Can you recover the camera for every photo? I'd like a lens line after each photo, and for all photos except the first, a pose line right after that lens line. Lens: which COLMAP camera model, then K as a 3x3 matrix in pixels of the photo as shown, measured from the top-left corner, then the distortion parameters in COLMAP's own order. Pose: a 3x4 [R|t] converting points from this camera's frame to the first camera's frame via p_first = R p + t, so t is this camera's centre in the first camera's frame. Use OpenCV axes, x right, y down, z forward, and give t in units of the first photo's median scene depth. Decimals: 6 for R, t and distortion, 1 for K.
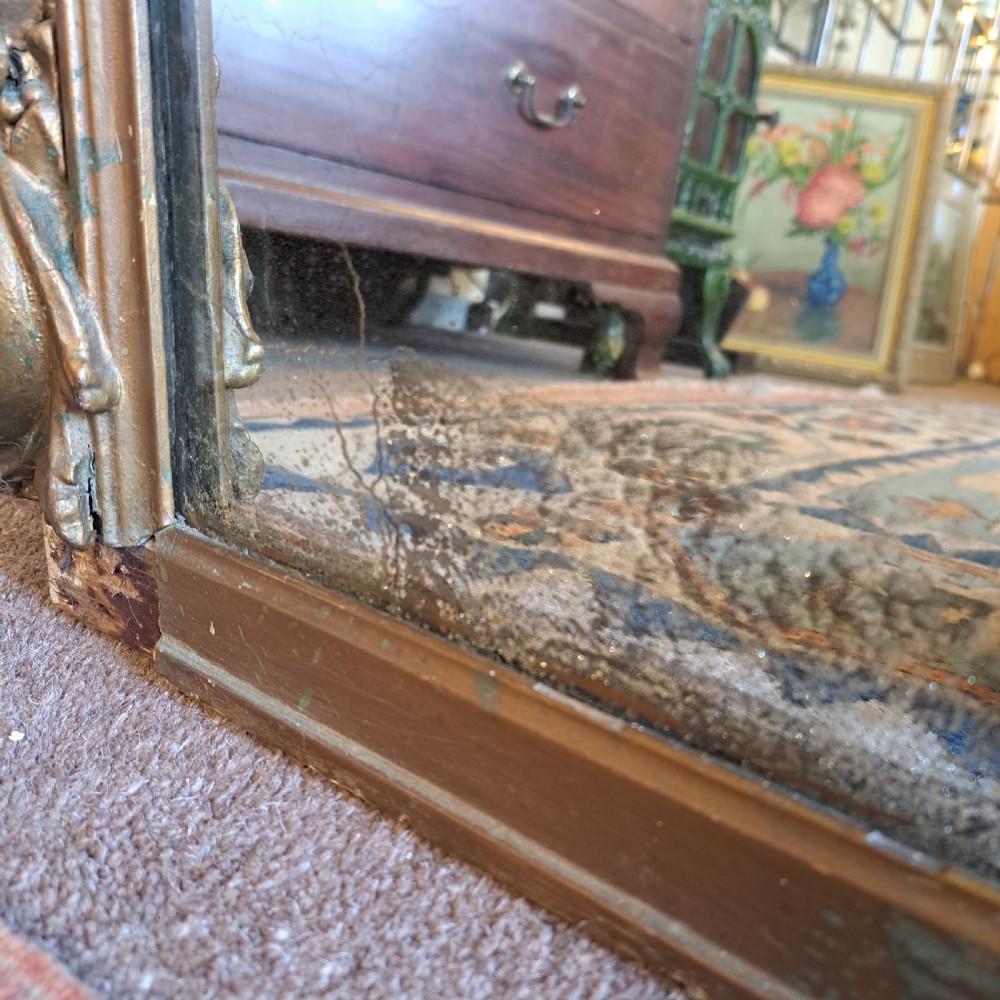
lens RADIAL K [[1001.9, 0, 502.6], [0, 1001.9, 485.9], [0, 0, 1]] dist [0.071959, -0.144176]
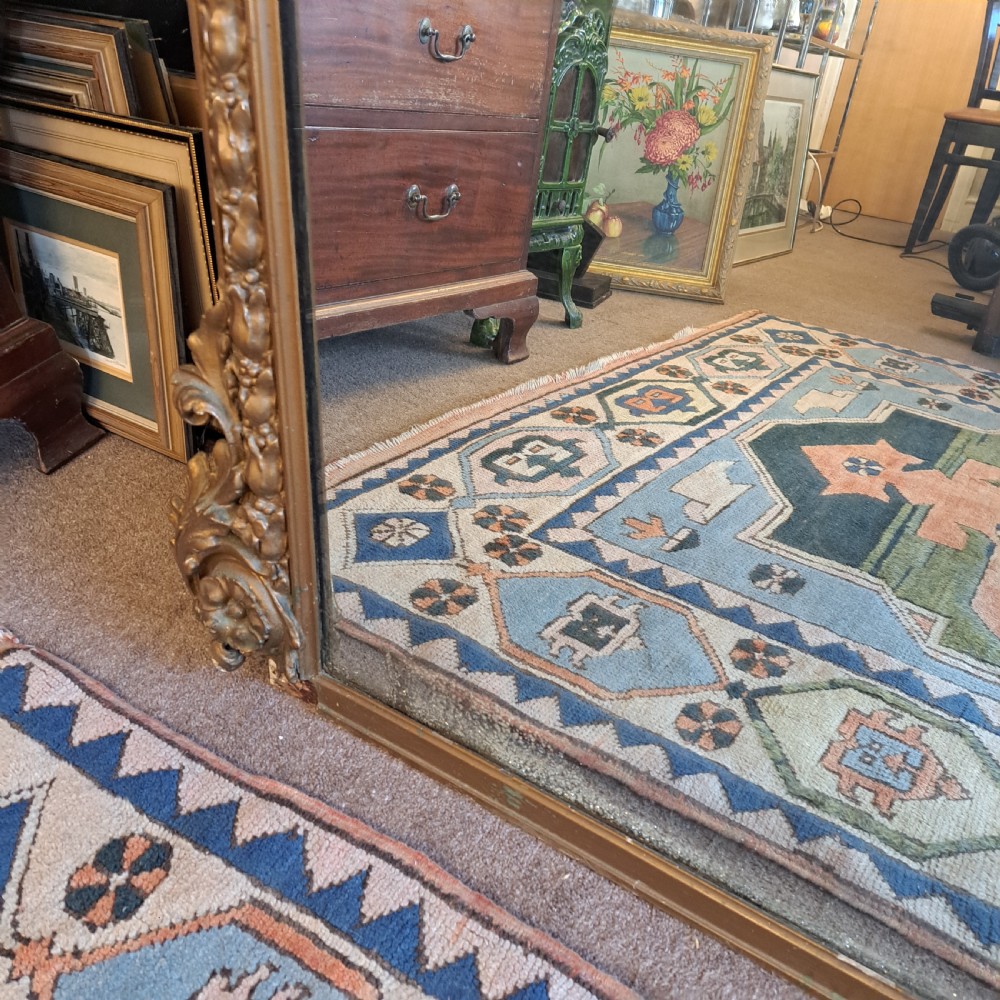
lens RADIAL K [[964.7, 0, 494.4], [0, 964.7, 505.4], [0, 0, 1]] dist [0.110075, -0.184723]
pose [[0.996367, -0.056247, 0.063950, 0.011626], [0.038988, 0.968822, 0.244670, -0.225346], [-0.075718, -0.241288, 0.967495, -0.356778]]
